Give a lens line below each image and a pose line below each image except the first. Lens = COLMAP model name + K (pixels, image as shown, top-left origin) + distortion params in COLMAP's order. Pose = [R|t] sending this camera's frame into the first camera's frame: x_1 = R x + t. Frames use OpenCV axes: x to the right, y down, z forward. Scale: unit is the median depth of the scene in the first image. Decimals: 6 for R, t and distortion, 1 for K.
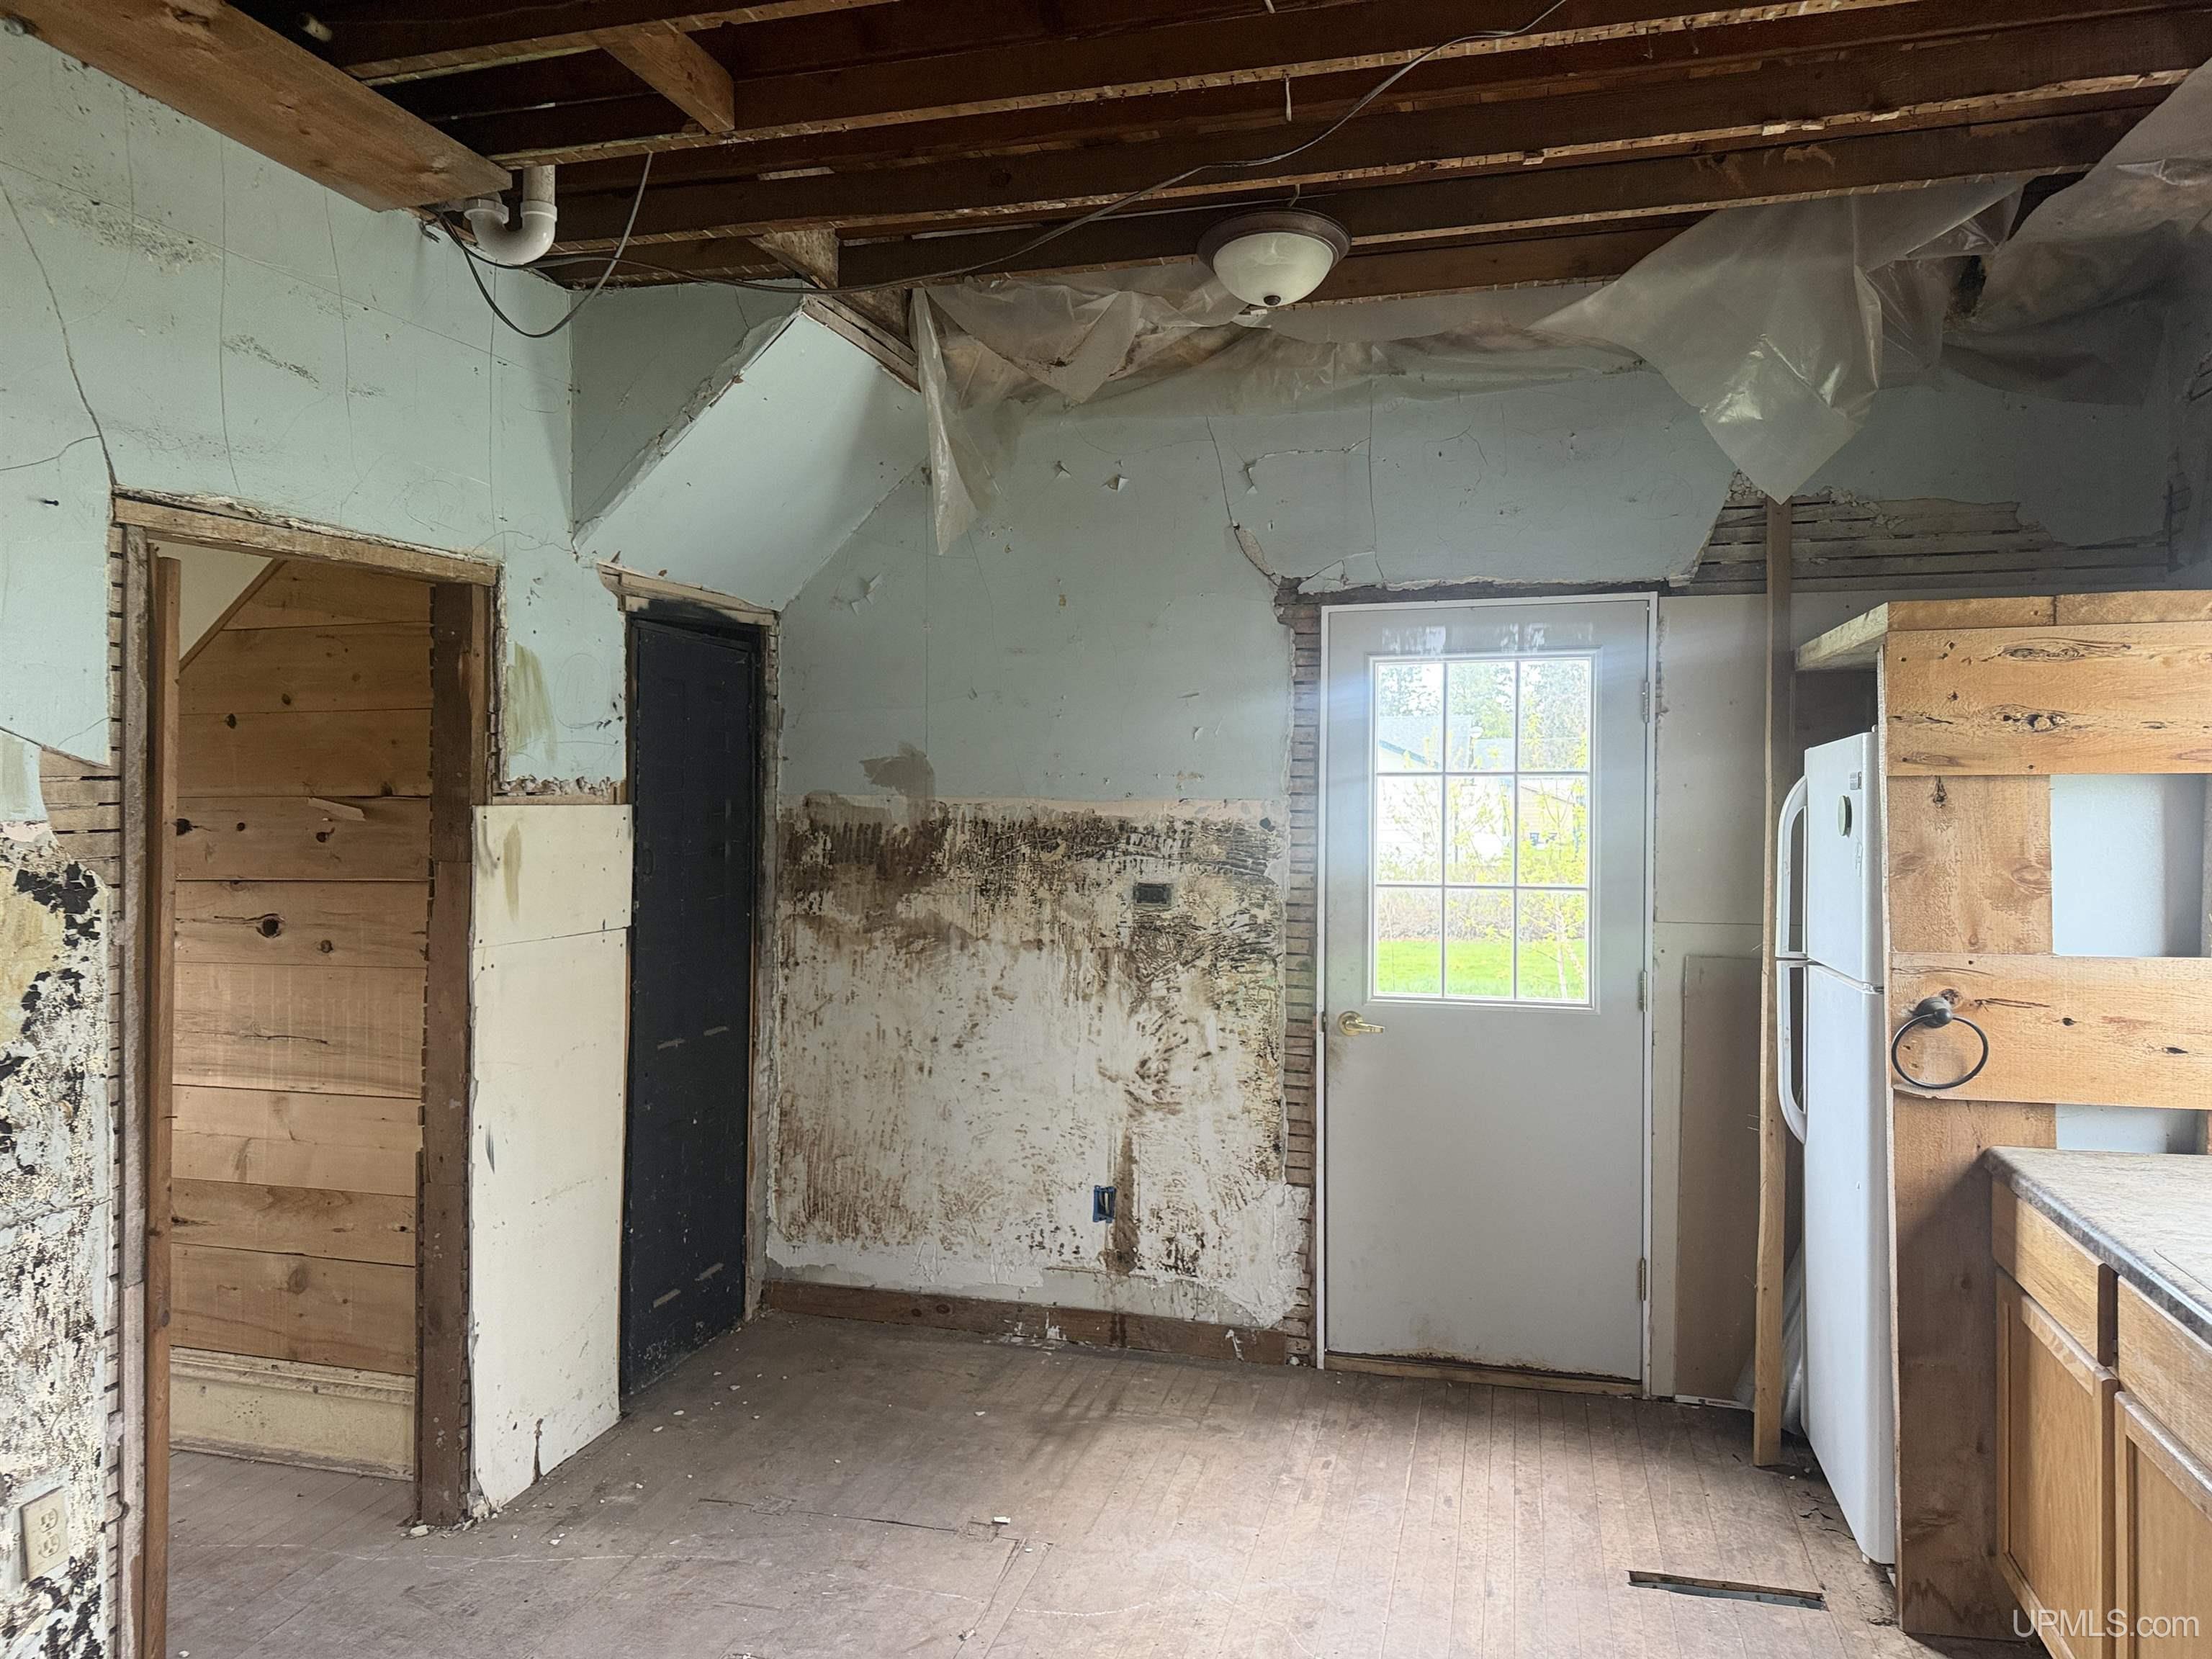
lens RADIAL K [[1552.1, 0, 1102.2], [0, 1552.1, 822.7], [0, 0, 1]] dist [0.058268, -0.077419]
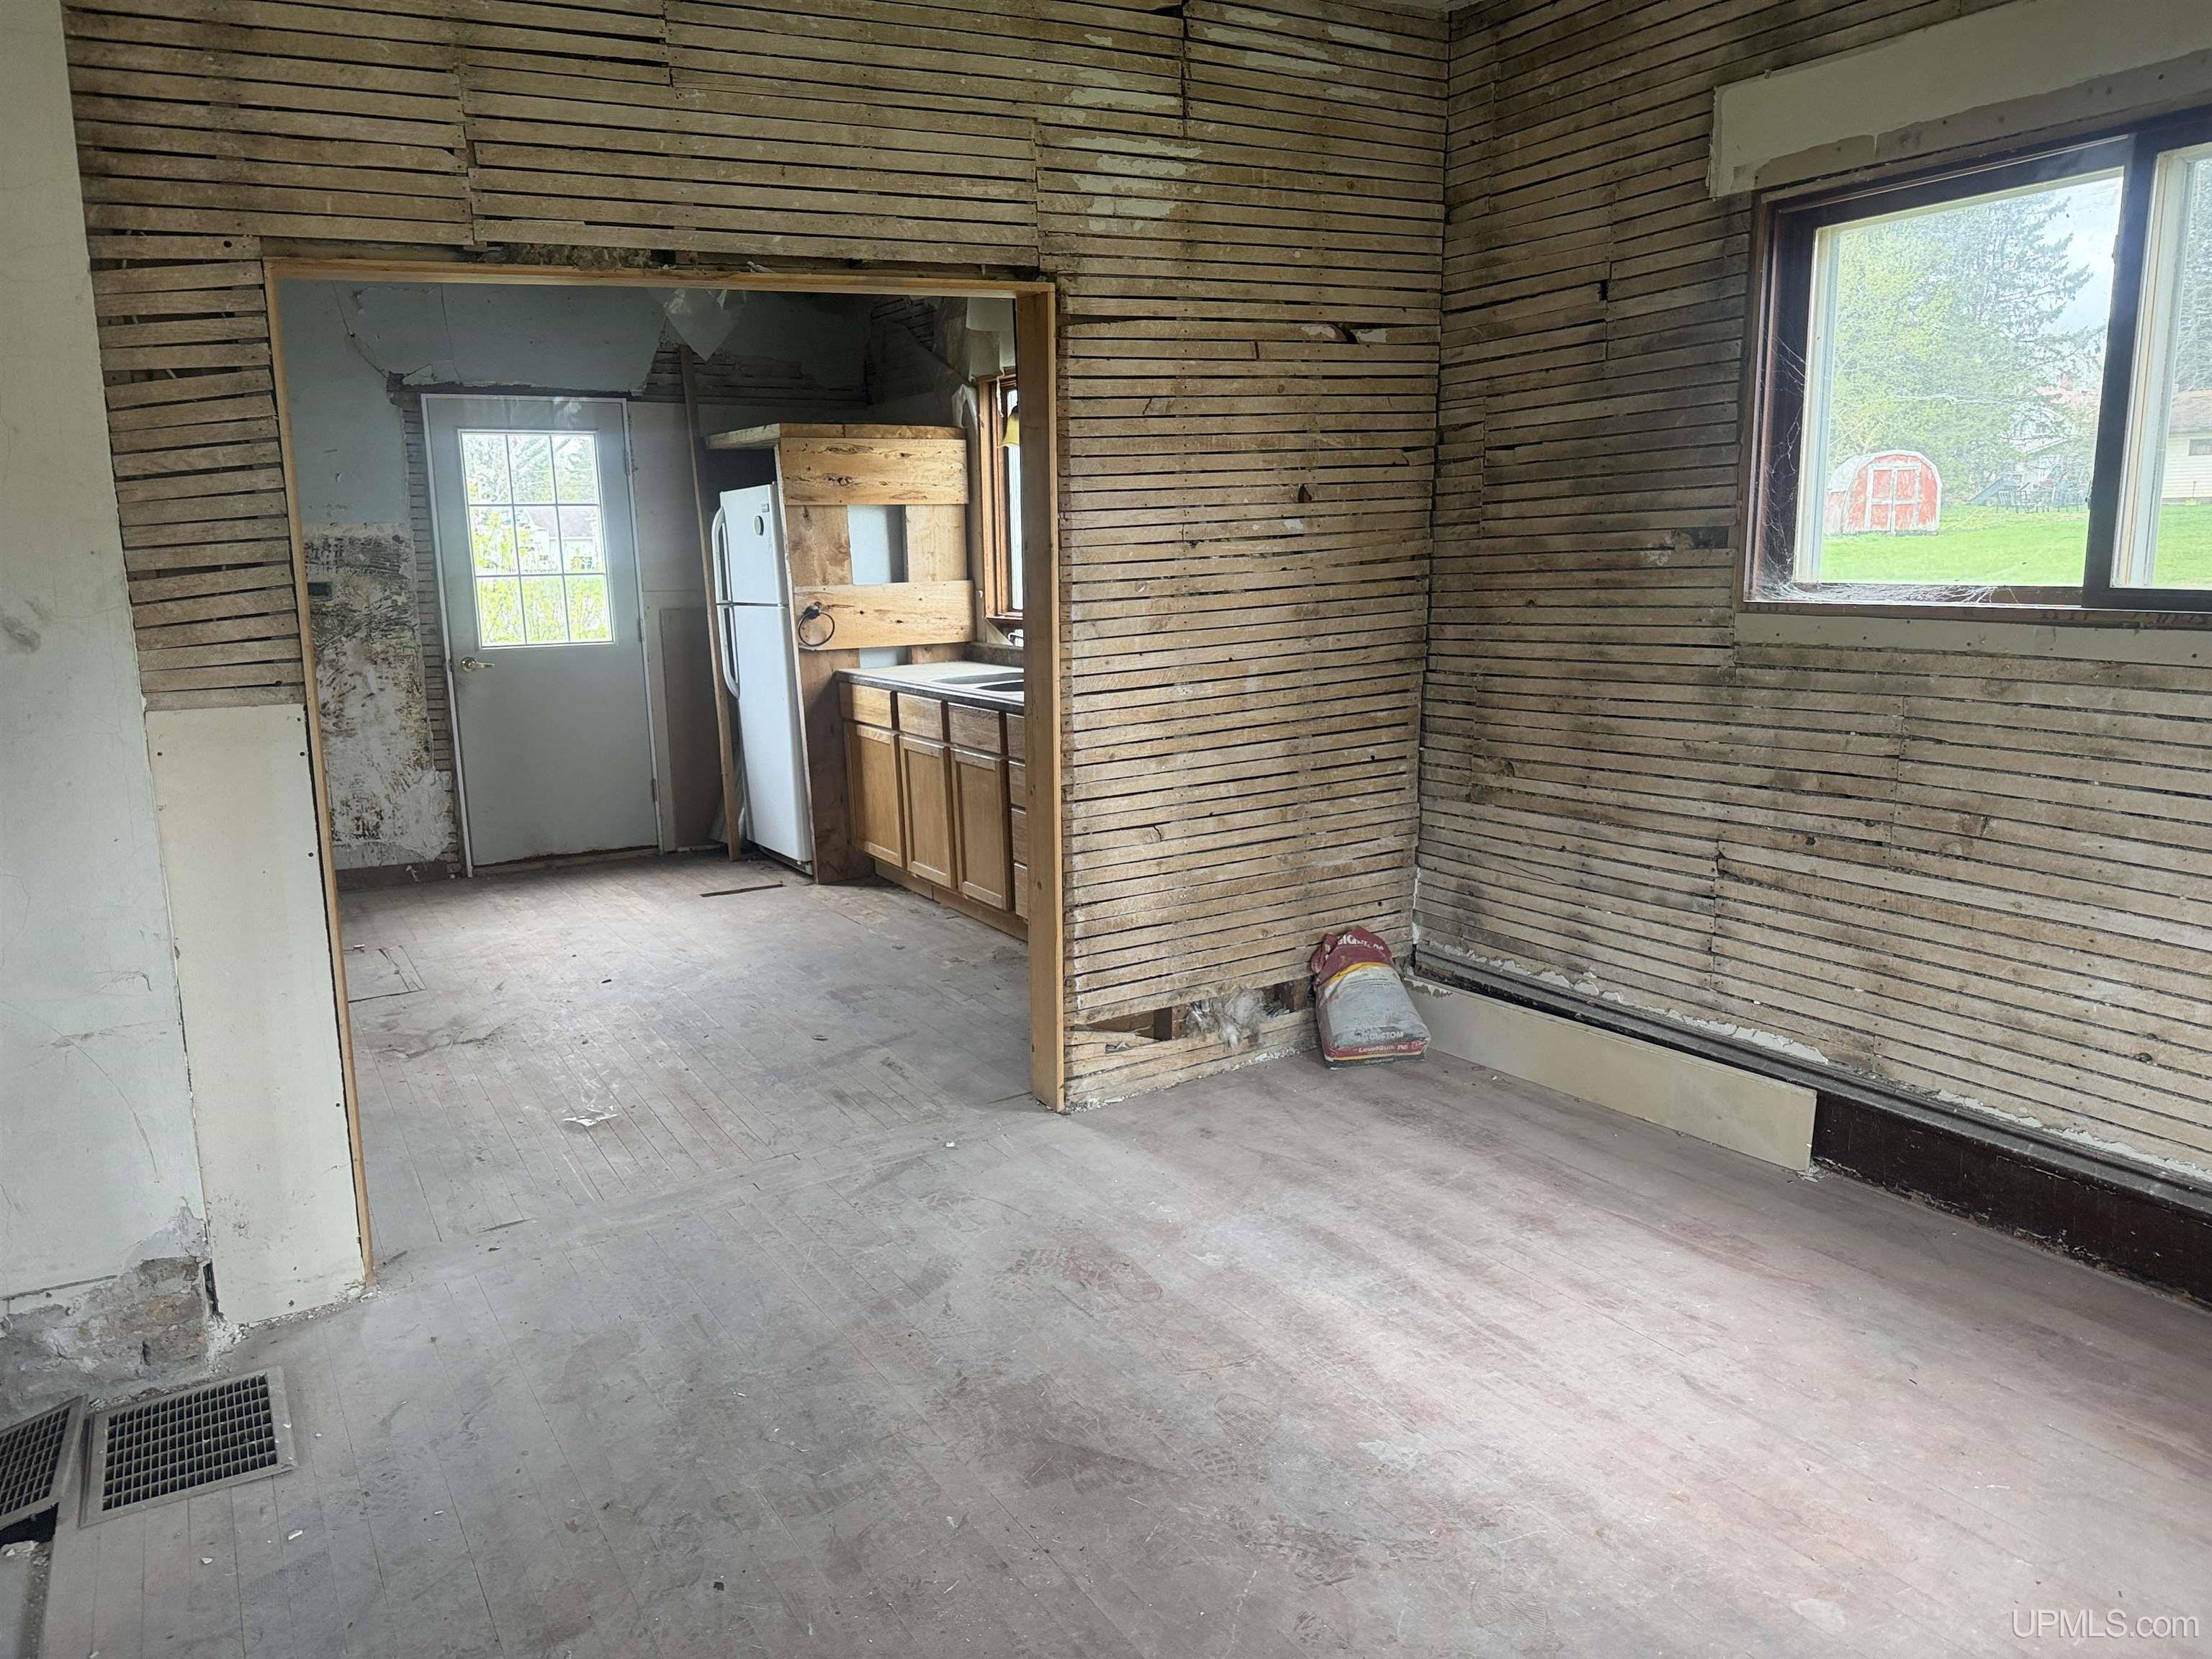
lens RADIAL K [[1552.1, 0, 1091.1], [0, 1552.1, 834.0], [0, 0, 1]] dist [0.058268, -0.077419]
pose [[0.700160, -0.147204, 0.698646, -0.538631], [0.029216, 0.983603, 0.177964, 0.031847], [-0.713388, -0.104192, 0.692981, -0.588190]]
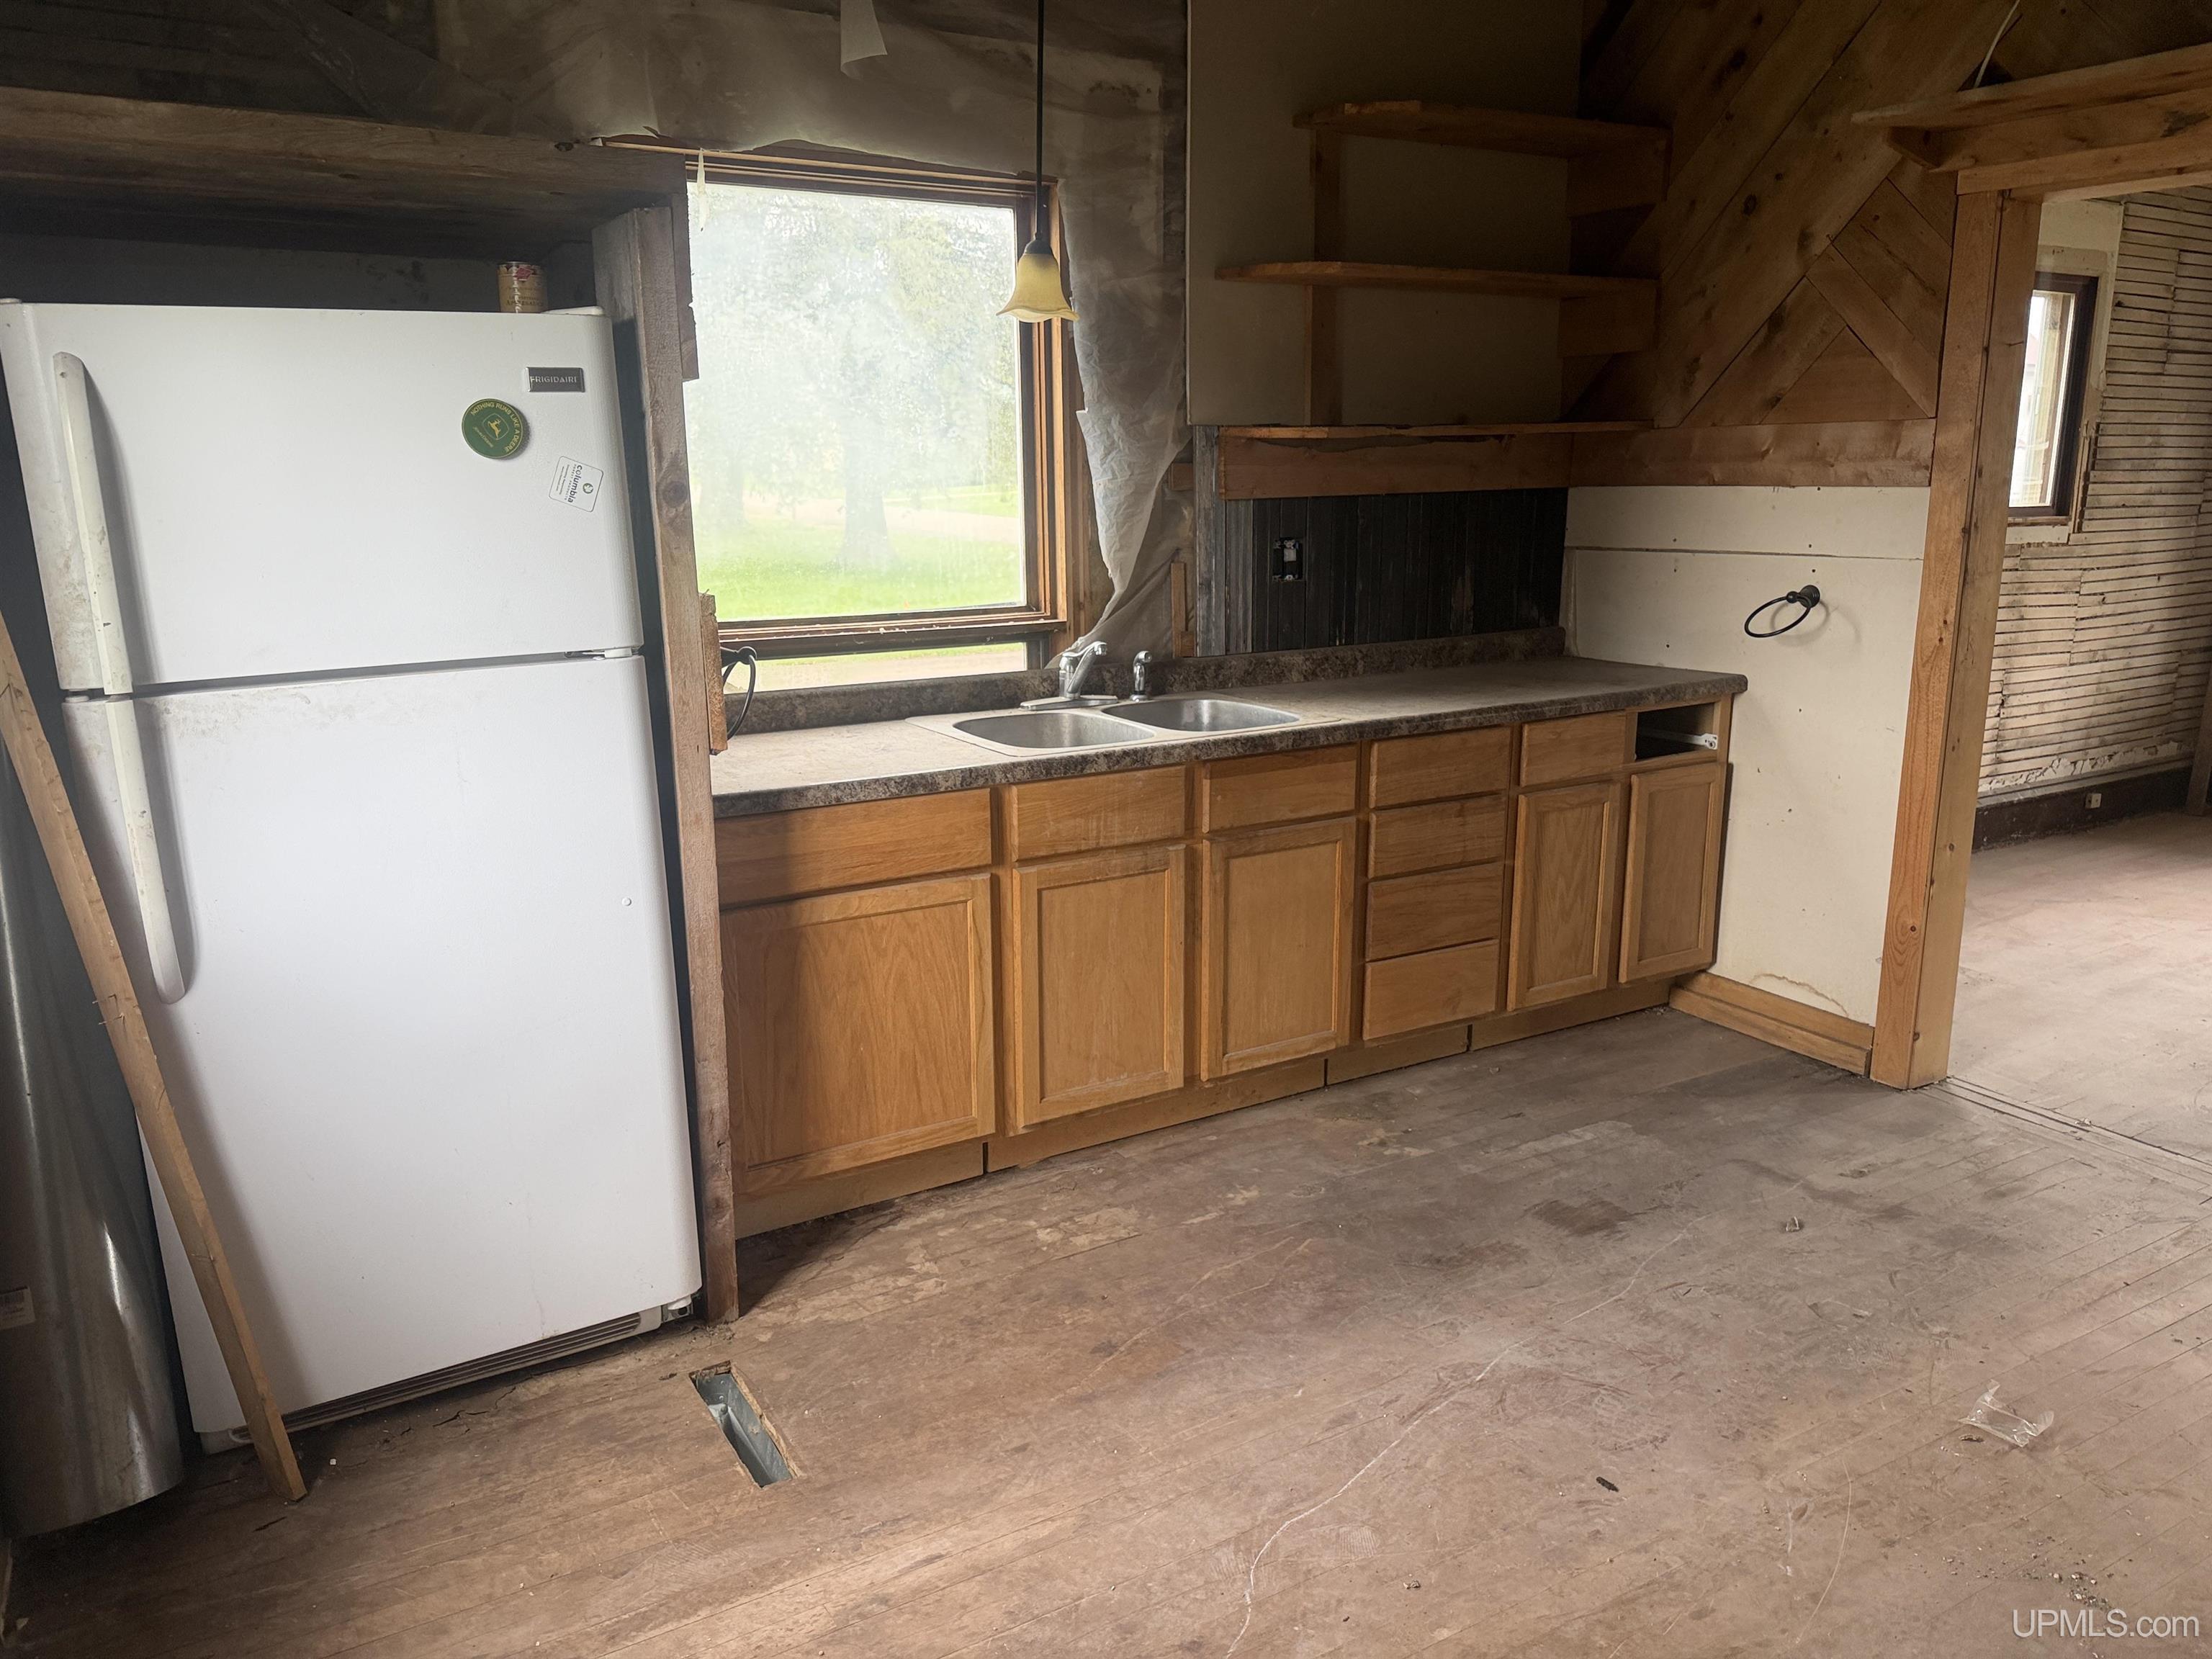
lens RADIAL K [[1552.1, 0, 1104.2], [0, 1552.1, 853.6], [0, 0, 1]] dist [0.058268, -0.077419]
pose [[-0.723005, -0.151359, 0.674058, -0.164812], [0.019686, 0.970794, 0.239105, 0.014209], [-0.690562, 0.186144, -0.698909, 0.977227]]
